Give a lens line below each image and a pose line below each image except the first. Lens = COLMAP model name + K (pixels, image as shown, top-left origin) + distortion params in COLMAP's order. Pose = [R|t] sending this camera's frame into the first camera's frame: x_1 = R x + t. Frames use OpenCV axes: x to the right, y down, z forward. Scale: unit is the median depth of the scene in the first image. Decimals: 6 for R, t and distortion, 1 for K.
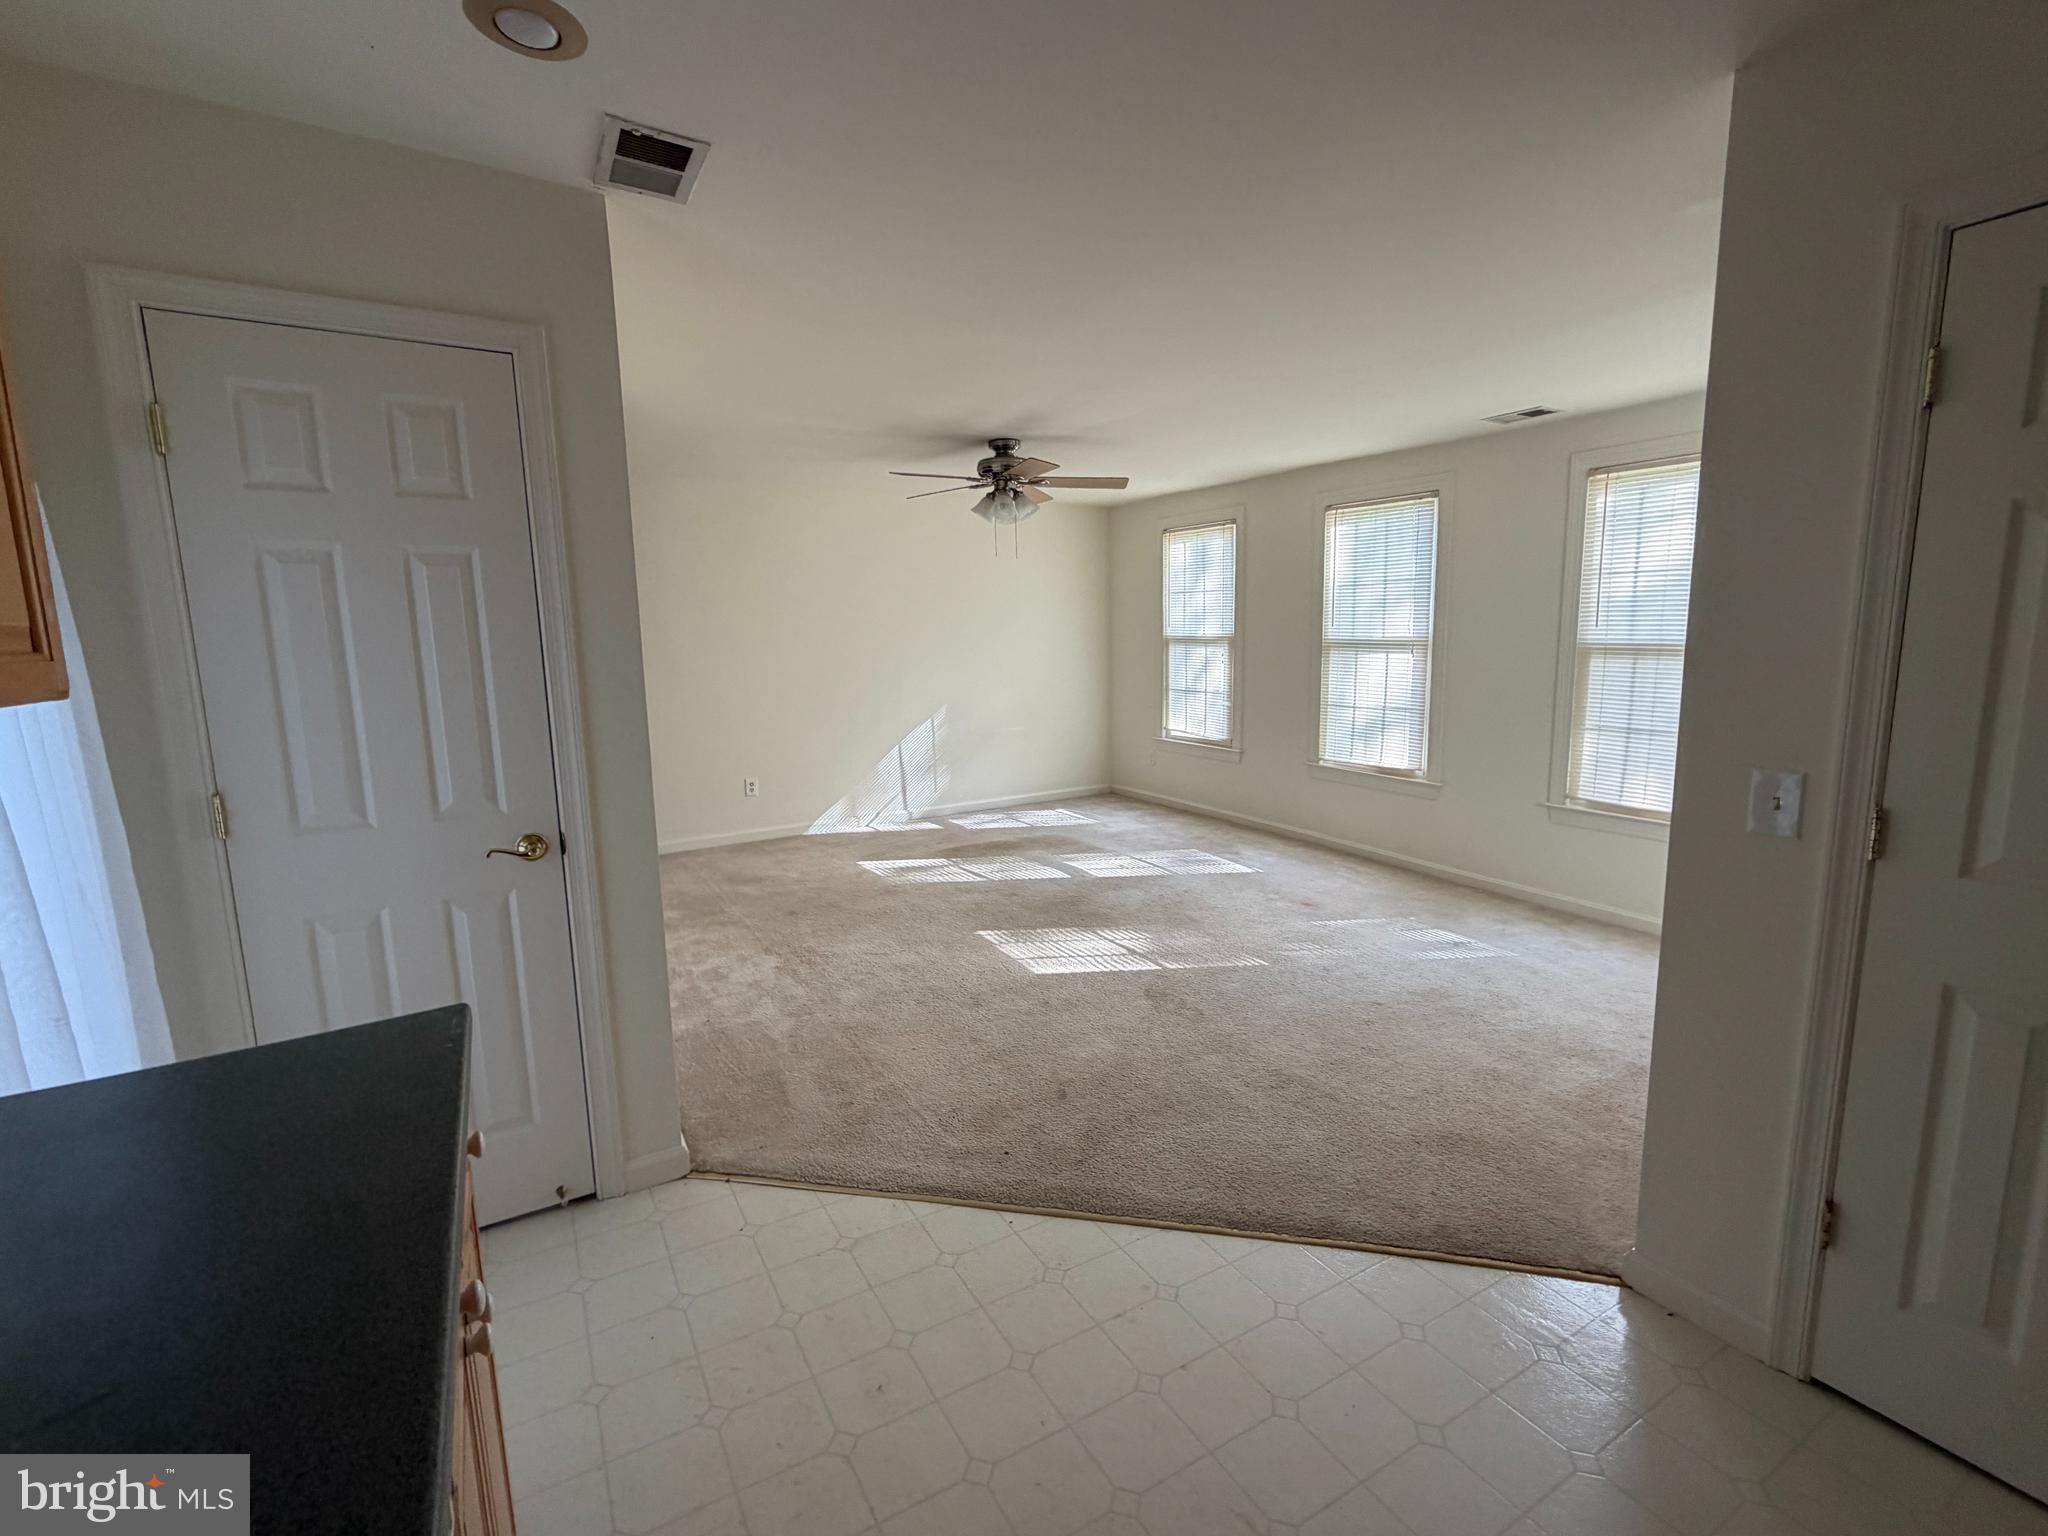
lens RADIAL K [[871.4, 0, 1019.9], [0, 871.4, 766.7], [0, 0, 1]] dist [-0.000437, 0.000205]
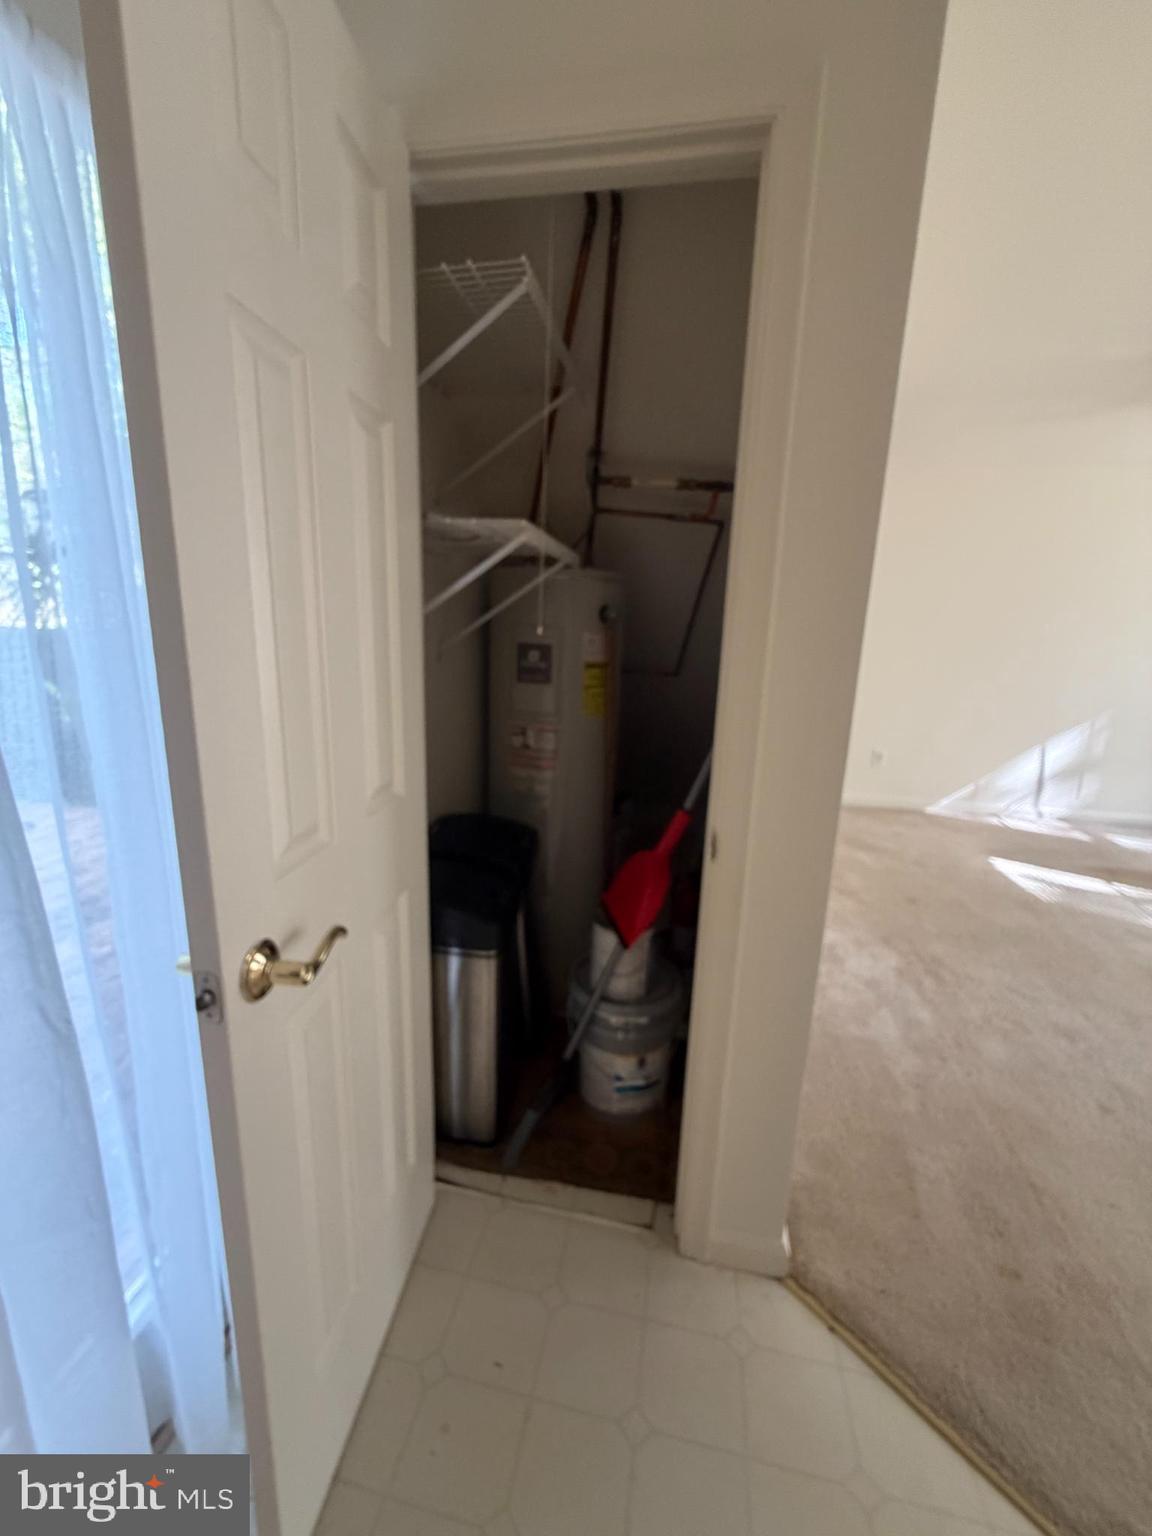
lens RADIAL K [[616.4, 0, 574.2], [0, 616.4, 767.9], [0, 0, 1]] dist [0.000410, 0.000043]
pose [[0.741508, 0.203448, -0.639355, -0.172879], [-0.150484, 0.979071, 0.137020, -0.017305], [0.653851, -0.005388, 0.756604, 0.308542]]
